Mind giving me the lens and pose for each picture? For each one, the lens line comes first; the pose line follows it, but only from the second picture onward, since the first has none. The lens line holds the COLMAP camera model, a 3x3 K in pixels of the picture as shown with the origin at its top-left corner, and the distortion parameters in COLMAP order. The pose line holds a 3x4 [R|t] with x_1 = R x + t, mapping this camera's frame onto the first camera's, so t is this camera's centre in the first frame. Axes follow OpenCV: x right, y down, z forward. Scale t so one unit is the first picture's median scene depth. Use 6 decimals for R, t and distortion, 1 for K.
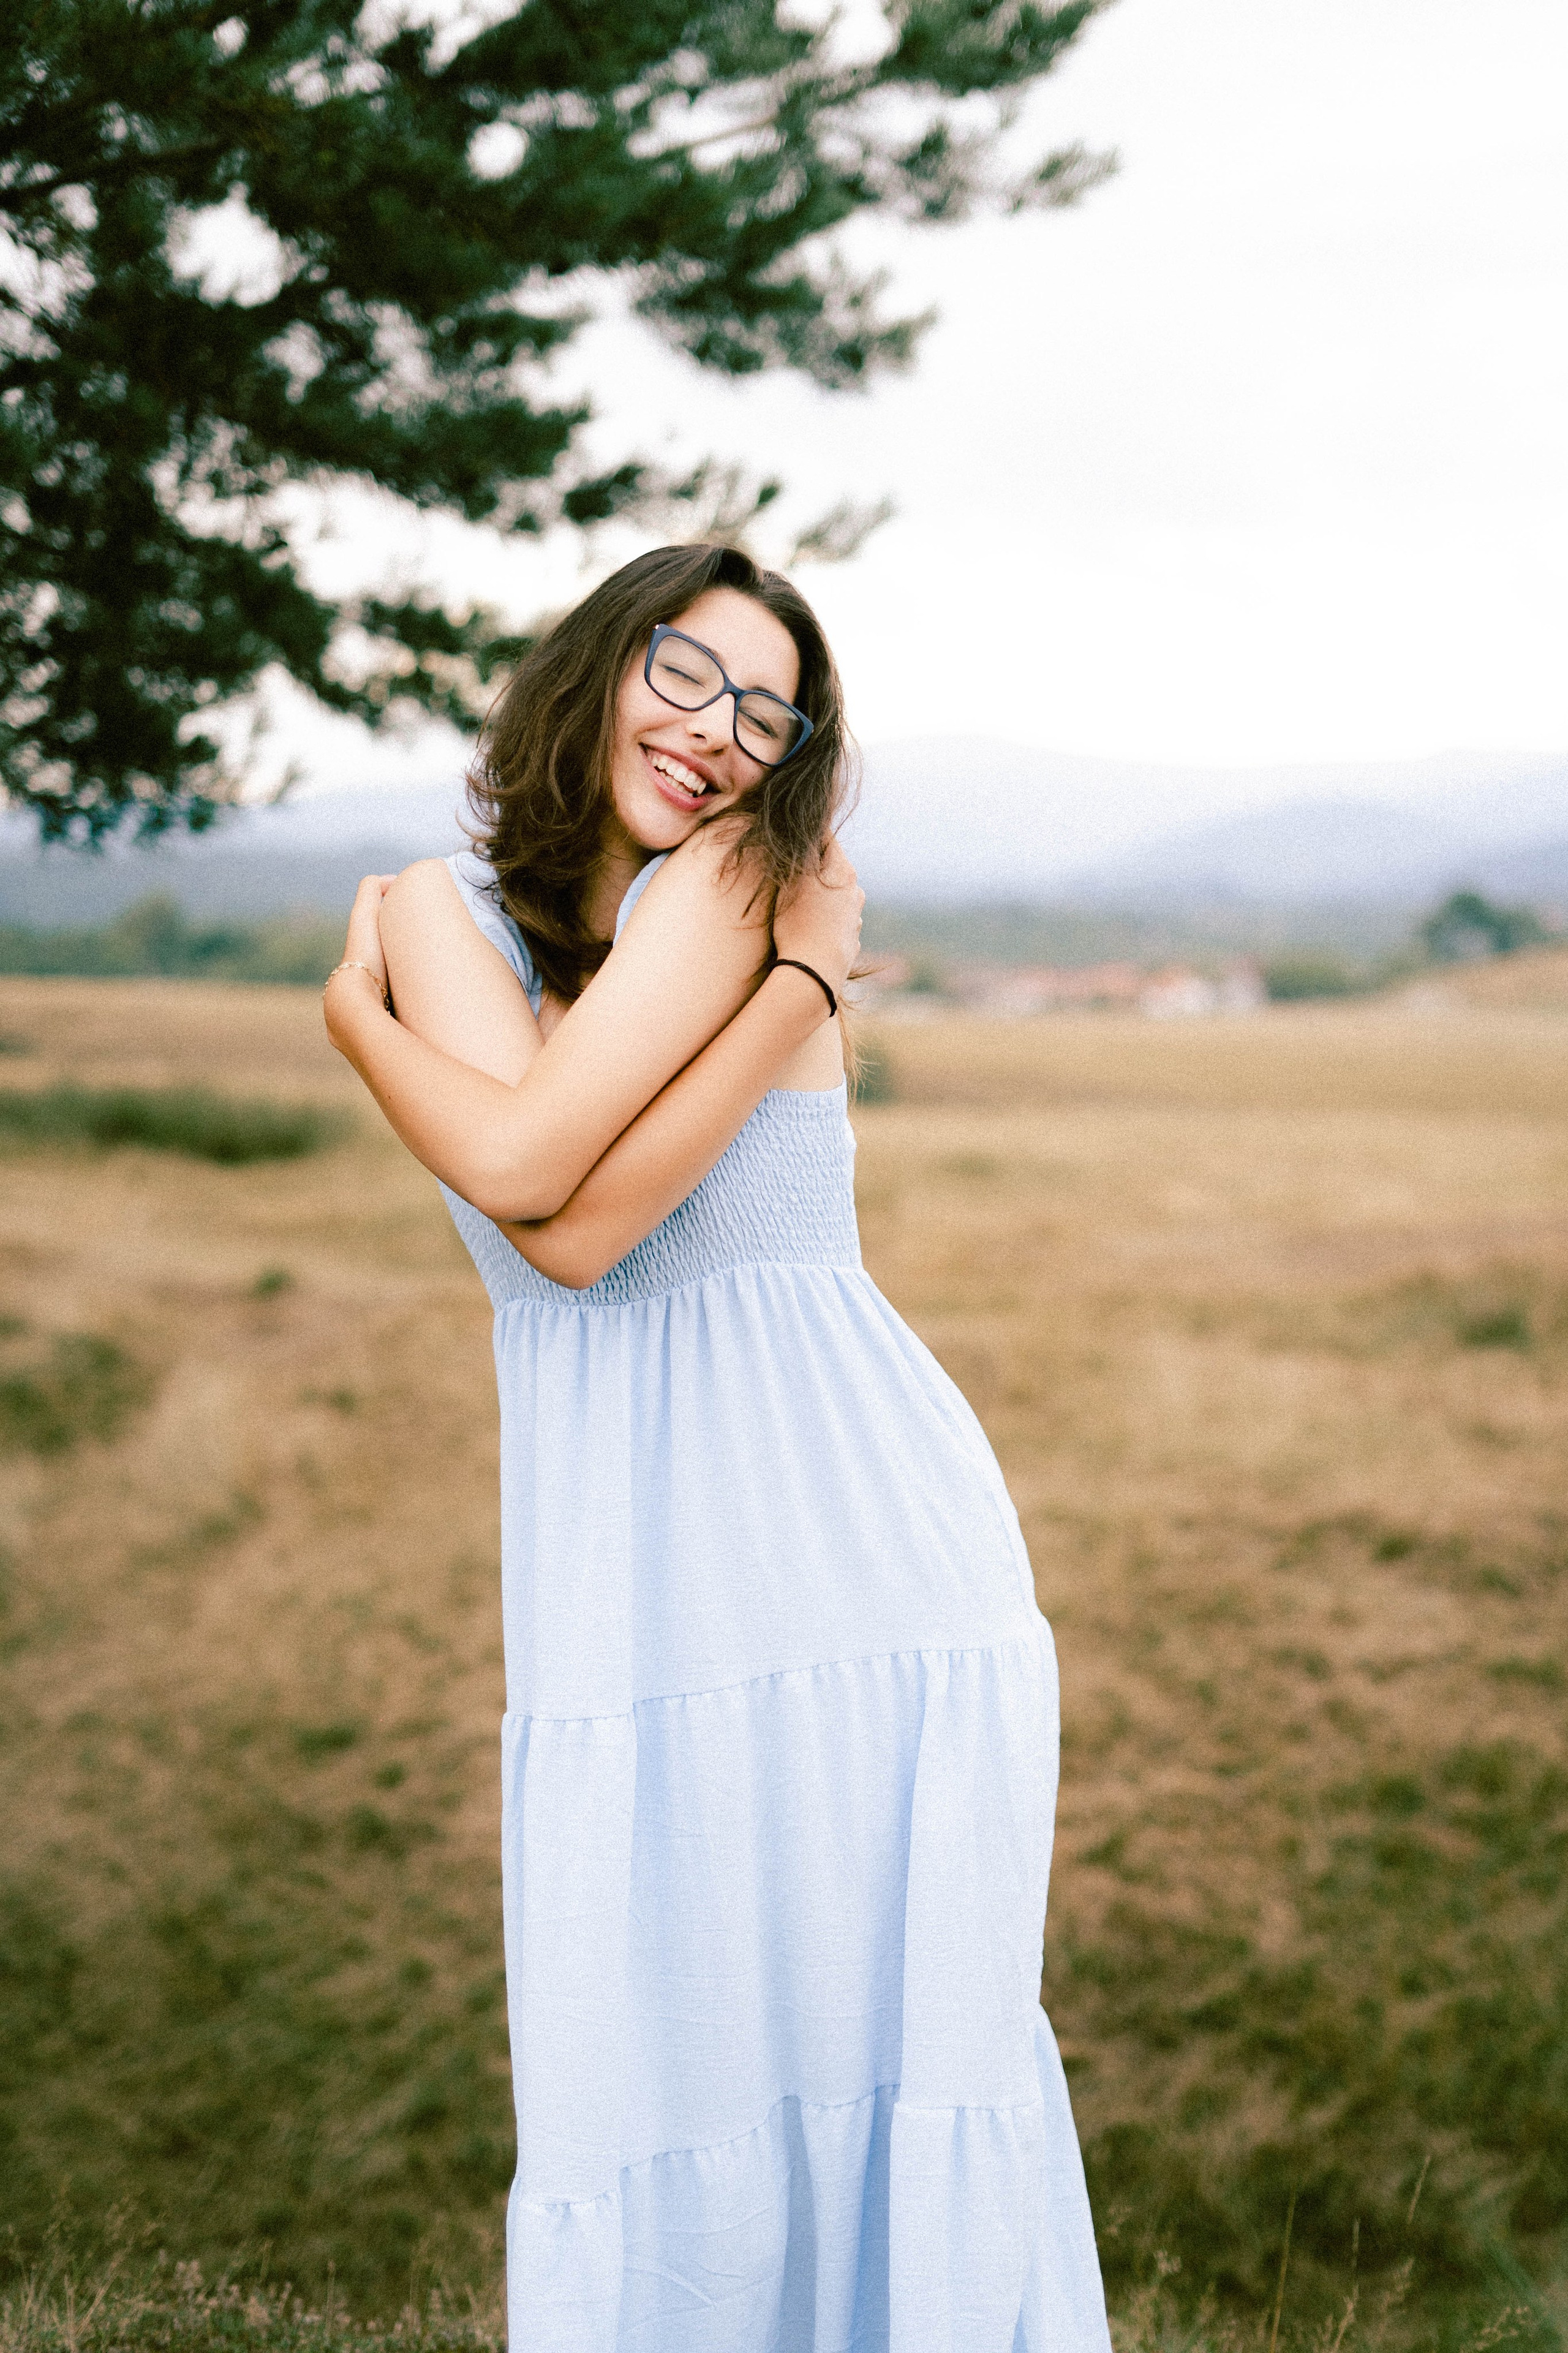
lens RADIAL K [[4323.7, 0, 922.8], [0, 4323.7, 1178.2], [0, 0, 1]] dist [0.003532, -0.029575]
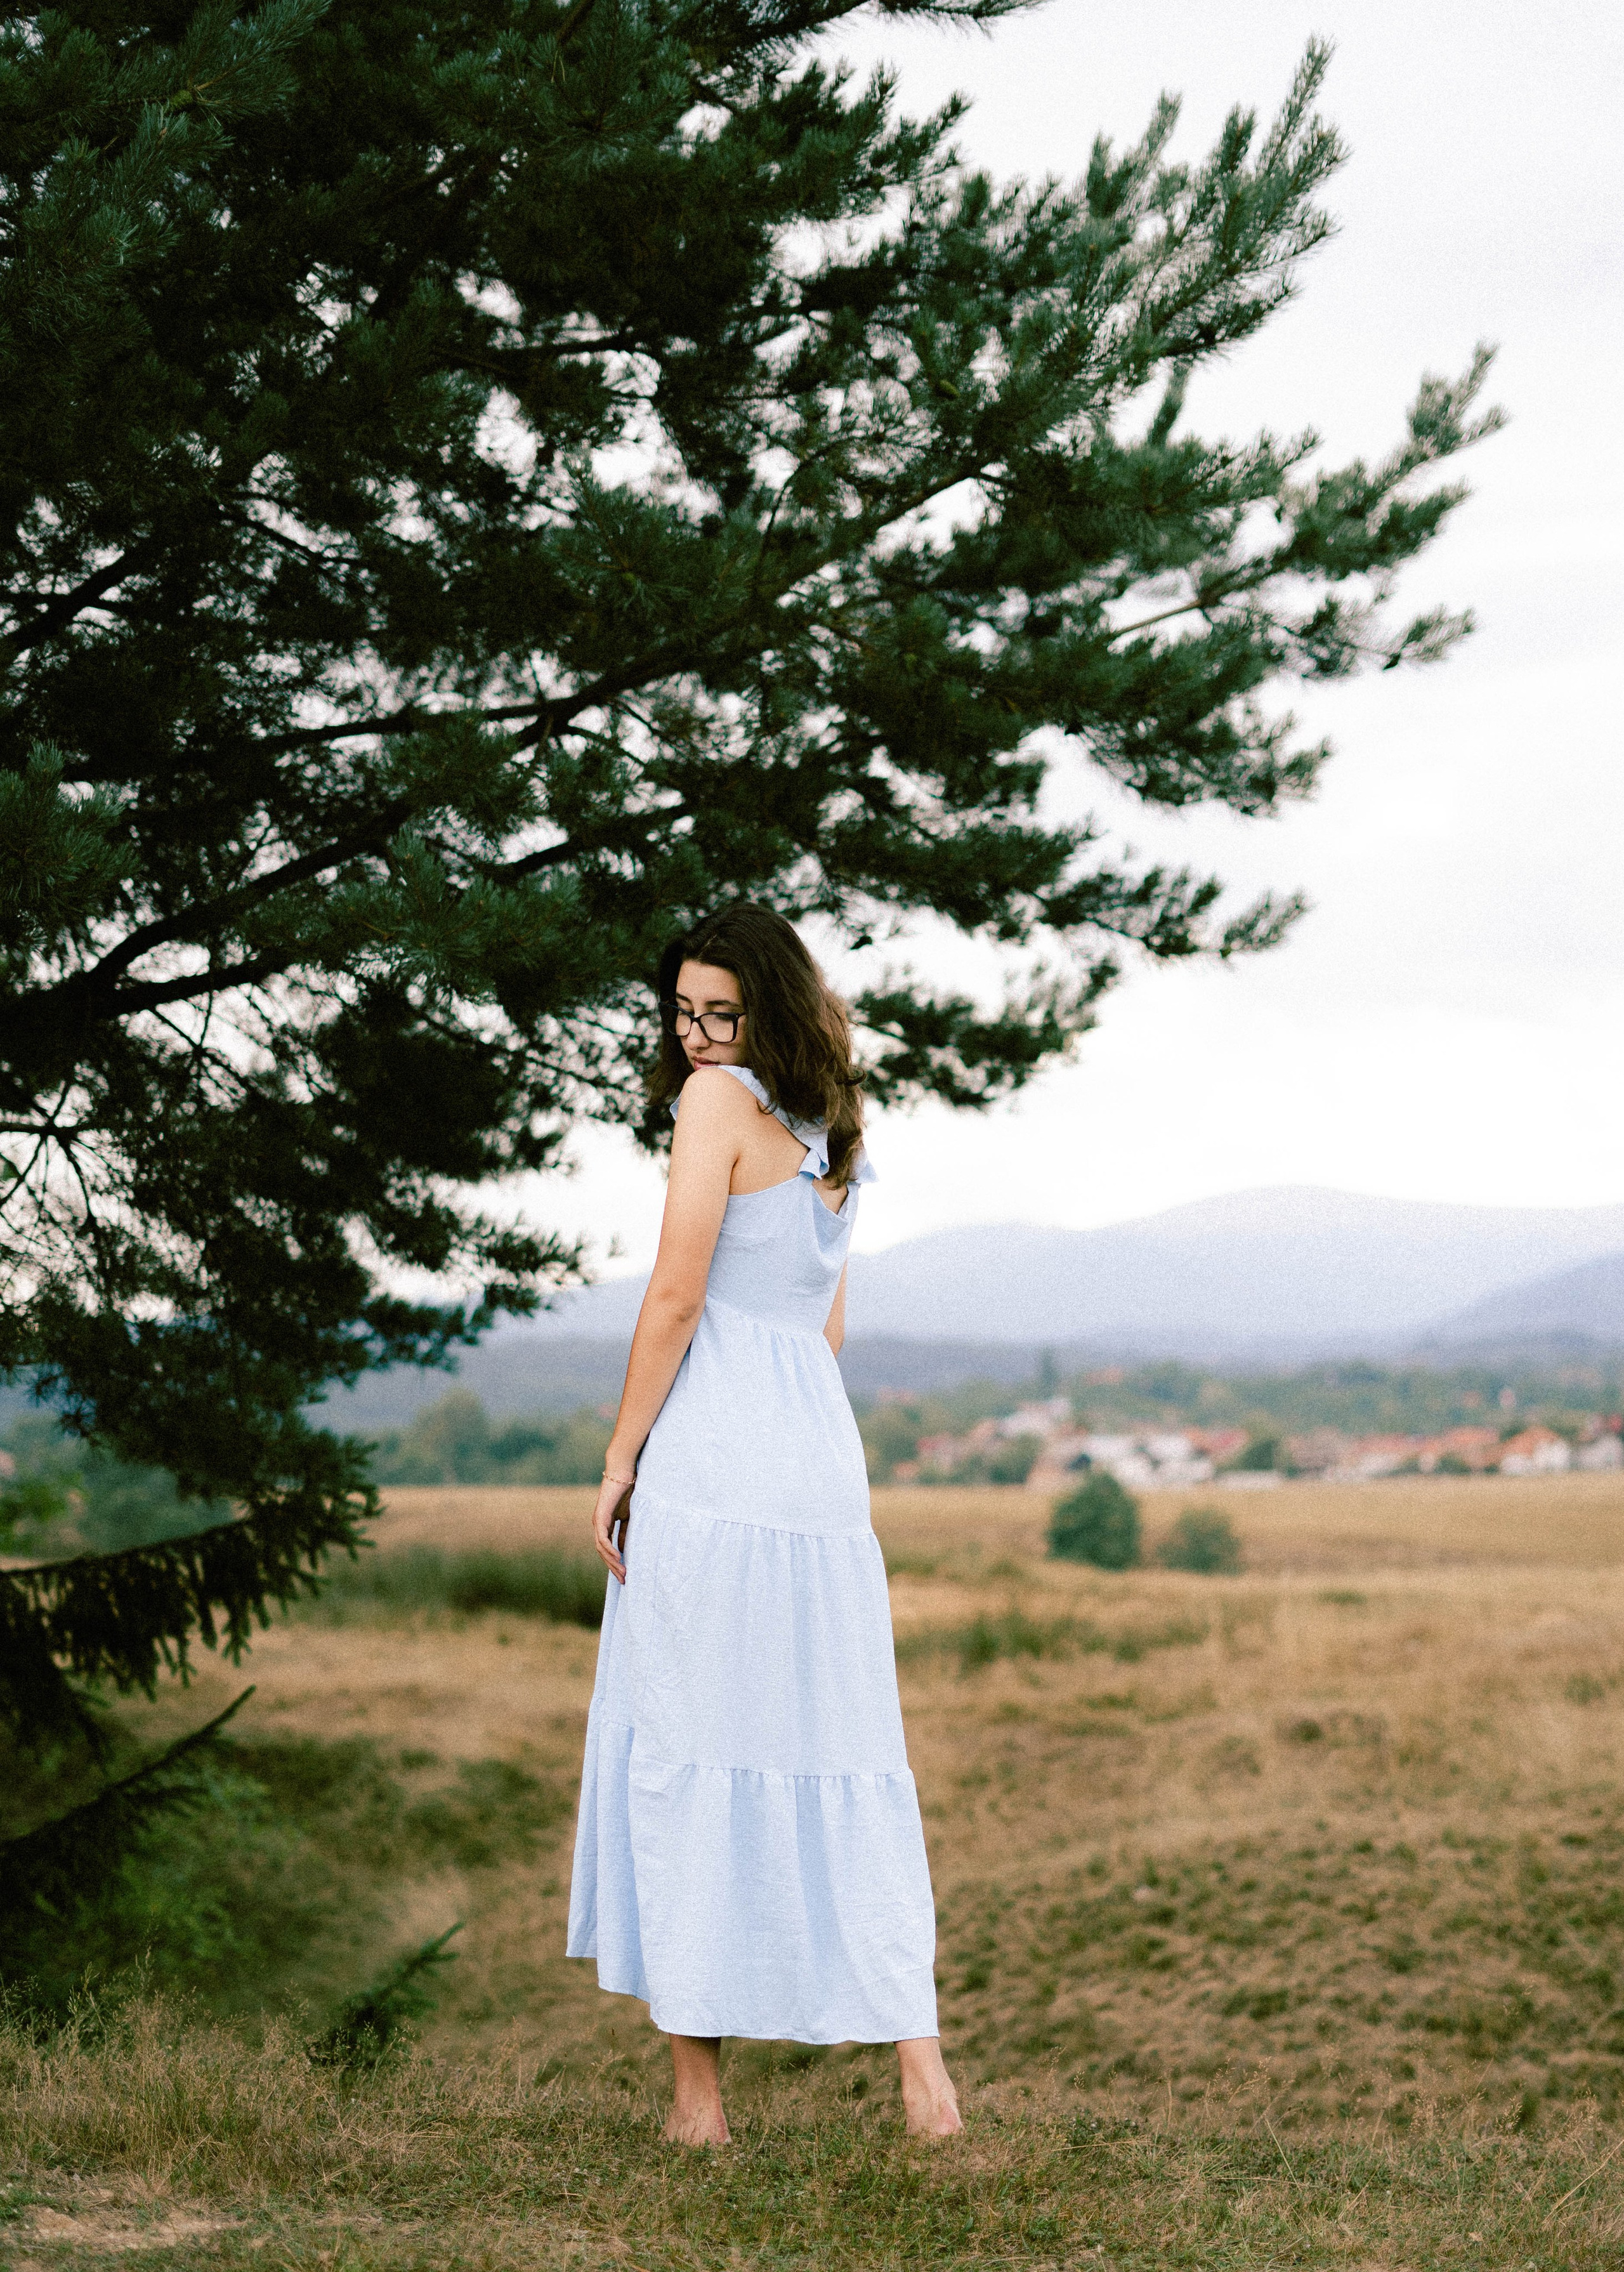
lens RADIAL K [[5141.1, 0, 603.1], [0, 5141.1, 1288.1], [0, 0, 1]] dist [-0.034452, 0.362528]
pose [[0.992494, -0.039442, -0.115760, -0.040008], [0.027808, 0.994553, -0.100450, 0.097446], [0.119091, 0.096477, 0.988185, -0.472841]]
